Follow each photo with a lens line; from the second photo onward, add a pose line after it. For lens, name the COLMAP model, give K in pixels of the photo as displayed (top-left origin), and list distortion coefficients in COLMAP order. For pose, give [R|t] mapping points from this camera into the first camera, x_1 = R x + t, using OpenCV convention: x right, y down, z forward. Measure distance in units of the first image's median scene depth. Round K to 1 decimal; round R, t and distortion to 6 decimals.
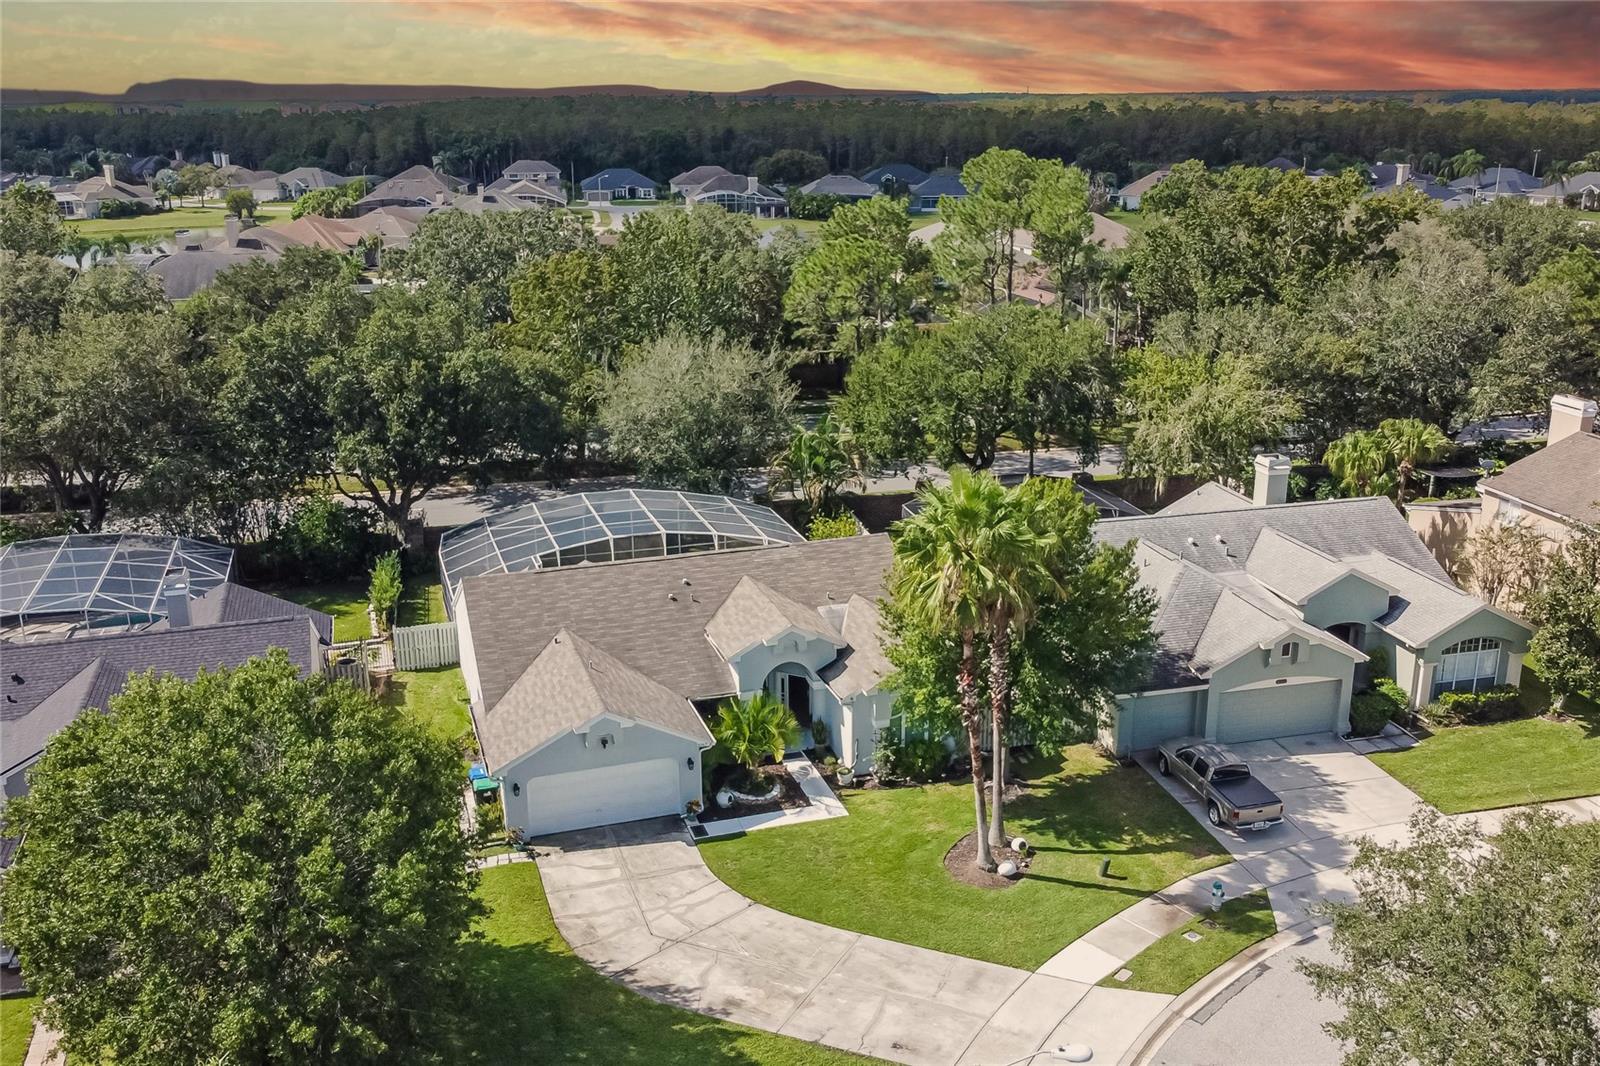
lens RADIAL K [[1455.1, 0, 796.2], [0, 1455.1, 521.9], [0, 0, 1]] dist [-0.004531, 0.000000]
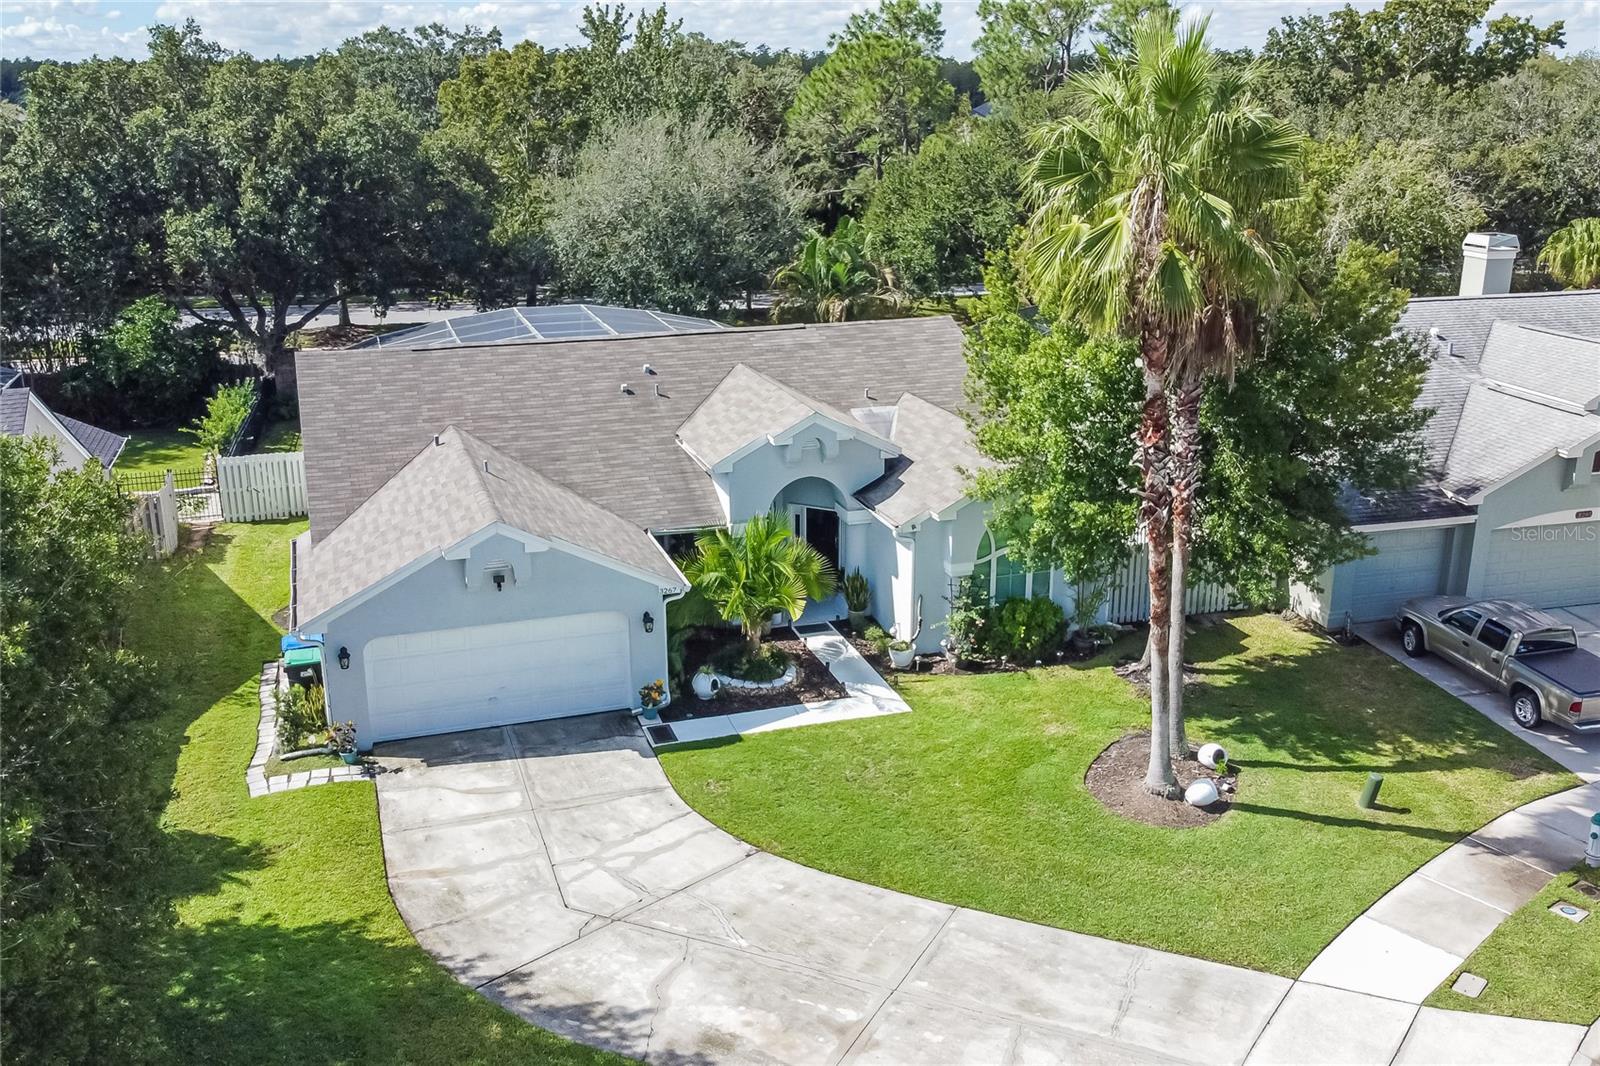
lens RADIAL K [[1455.1, 0, 799.9], [0, 1455.1, 535.0], [0, 0, 1]] dist [-0.004531, 0.000000]
pose [[0.999943, 0.004368, 0.009745, -0.015935], [-0.004578, 0.999755, 0.021653, 0.113012], [-0.009648, -0.021697, 0.999718, 0.390983]]
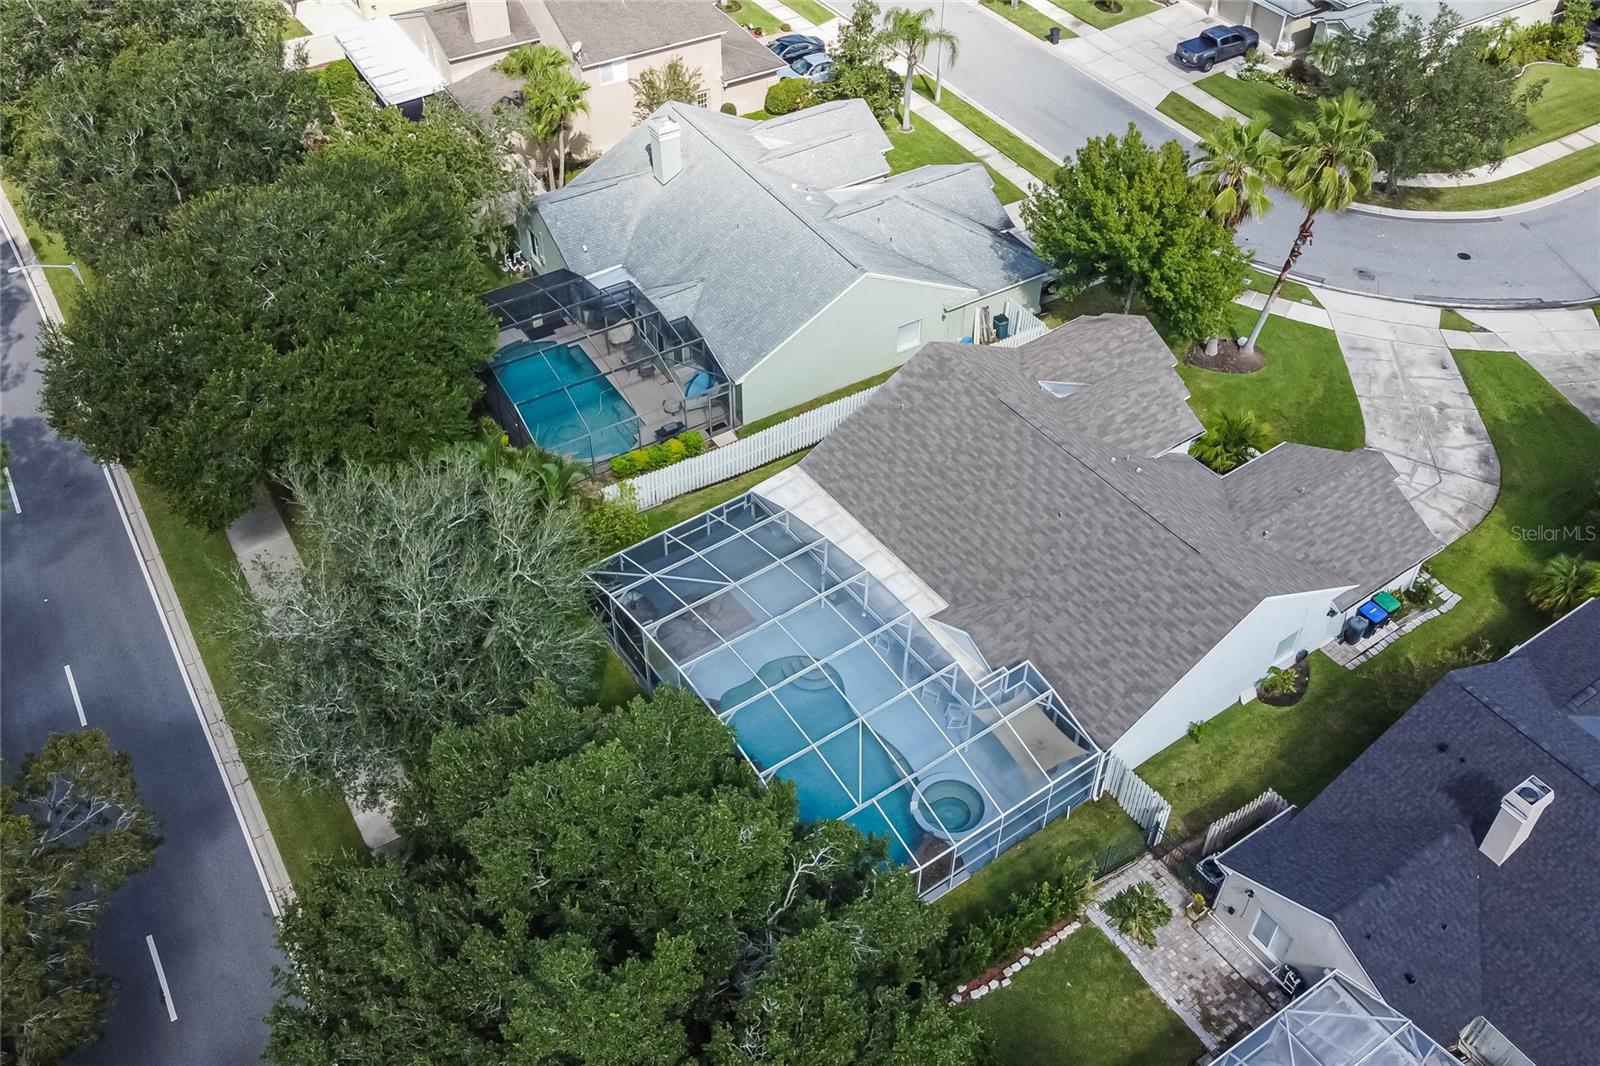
lens RADIAL K [[1455.1, 0, 800.1], [0, 1455.1, 534.5], [0, 0, 1]] dist [-0.004531, 0.000000]
pose [[-0.307430, -0.650289, 0.694702, -0.785459], [0.265857, 0.642289, 0.718877, -0.740208], [-0.913678, 0.405695, -0.024575, 1.372414]]
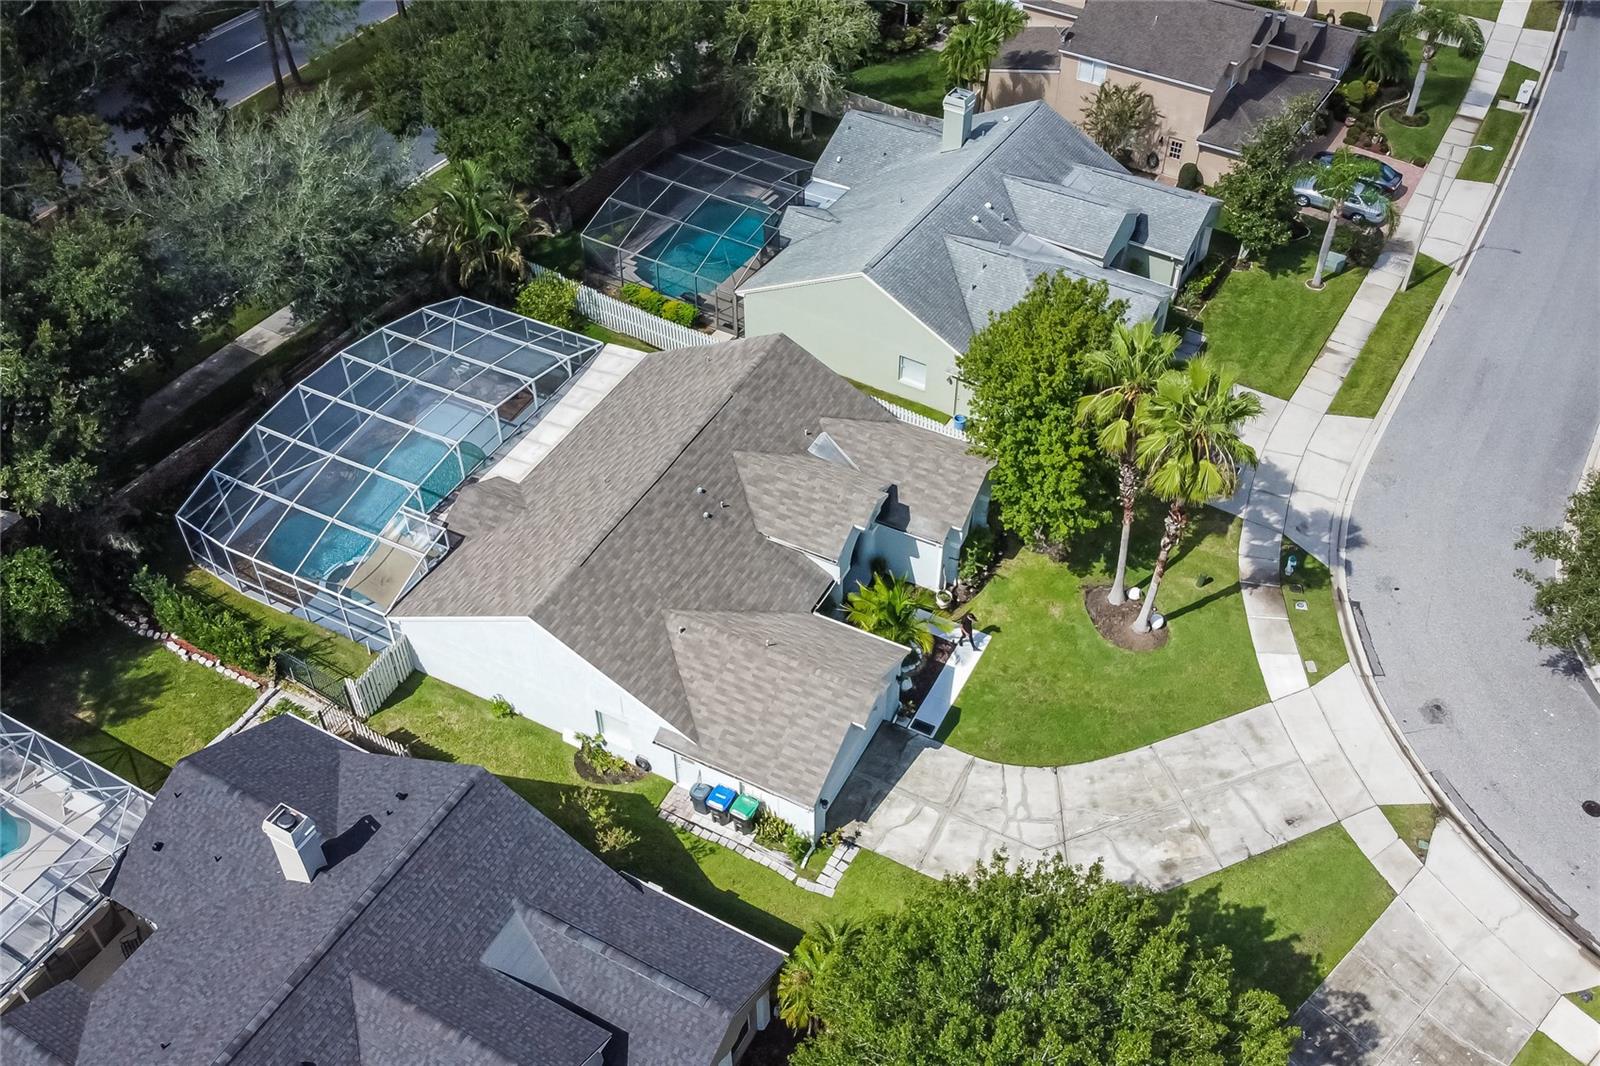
lens RADIAL K [[1455.1, 0, 801.4], [0, 1455.1, 533.3], [0, 0, 1]] dist [-0.004531, 0.000000]
pose [[0.710030, -0.478778, 0.516361, -0.577393], [0.191284, 0.836855, 0.512918, -0.440262], [-0.677693, -0.265415, 0.685774, 0.356751]]
